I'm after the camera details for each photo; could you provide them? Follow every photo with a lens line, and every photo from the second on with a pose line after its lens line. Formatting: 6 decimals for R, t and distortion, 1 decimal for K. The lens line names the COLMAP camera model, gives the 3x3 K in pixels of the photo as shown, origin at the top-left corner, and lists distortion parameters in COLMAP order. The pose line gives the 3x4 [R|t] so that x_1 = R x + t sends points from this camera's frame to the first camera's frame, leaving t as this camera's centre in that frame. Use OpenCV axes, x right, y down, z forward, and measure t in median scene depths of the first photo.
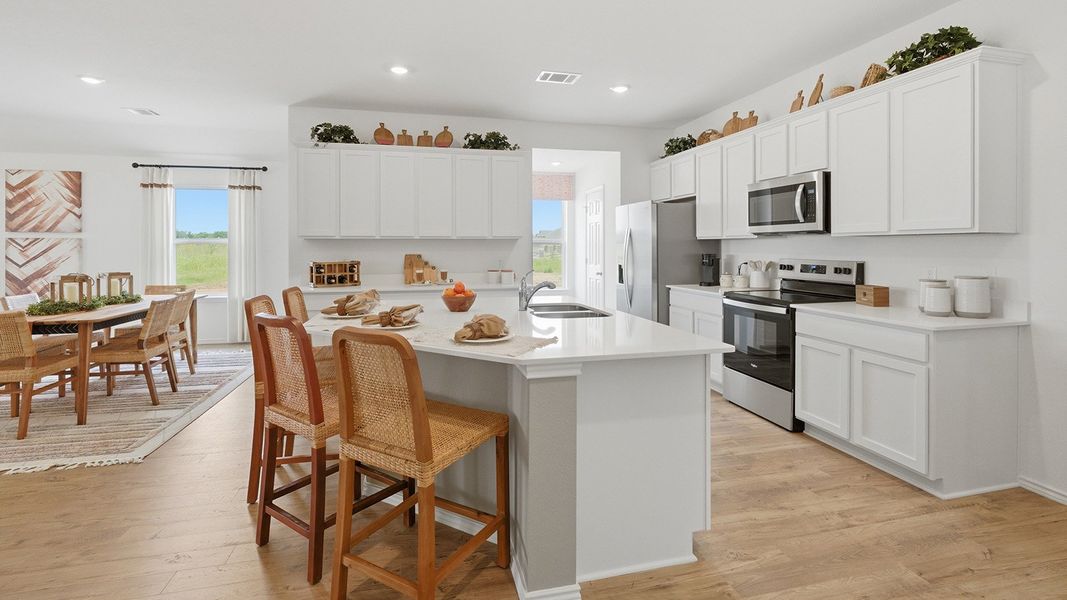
lens RADIAL K [[486.8, 0, 534.8], [0, 486.8, 251.1], [0, 0, 1]] dist [-0.026262, 0.011863]
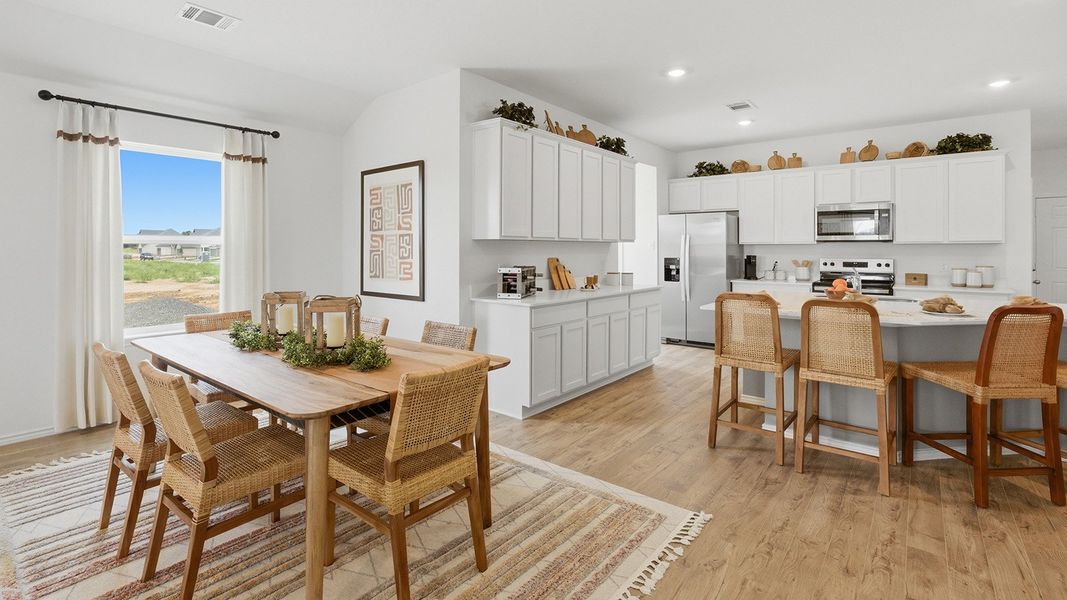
lens RADIAL K [[486.8, 0, 534.8], [0, 486.8, 251.1], [0, 0, 1]] dist [-0.026262, 0.011863]
pose [[0.793899, -0.001510, 0.608048, -0.752634], [0.002656, 0.999996, -0.000985, -0.004341], [-0.608044, 0.002397, 0.793900, 0.259648]]
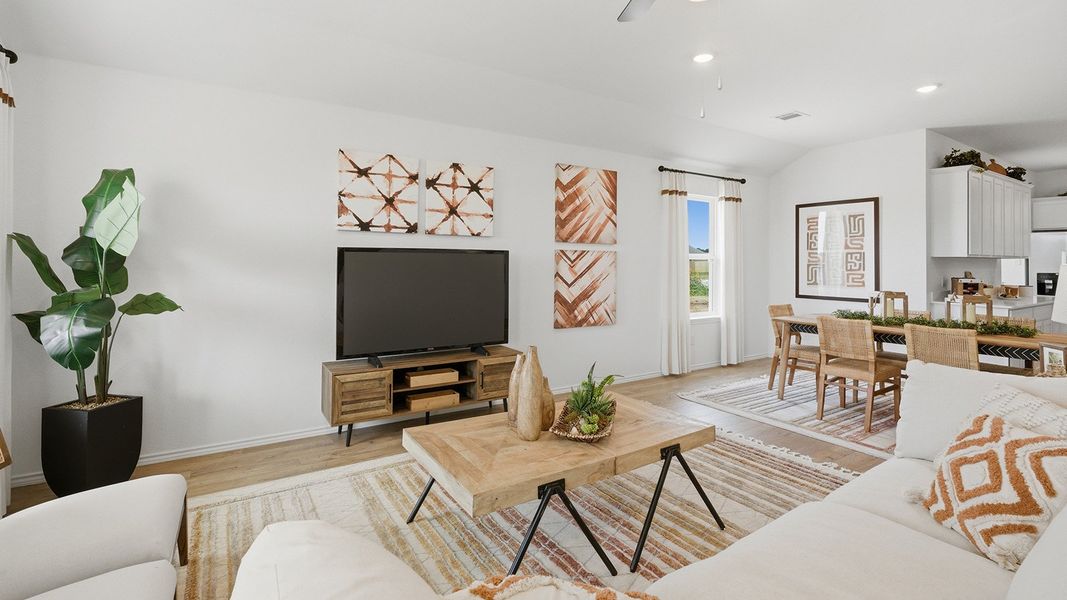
lens RADIAL K [[486.8, 0, 534.8], [0, 486.8, 251.1], [0, 0, 1]] dist [-0.026262, 0.011863]
pose [[0.945107, 0.014815, 0.326426, -1.386968], [-0.006635, 0.999636, -0.026159, -0.004066], [-0.326694, 0.022557, 0.944861, 0.254658]]
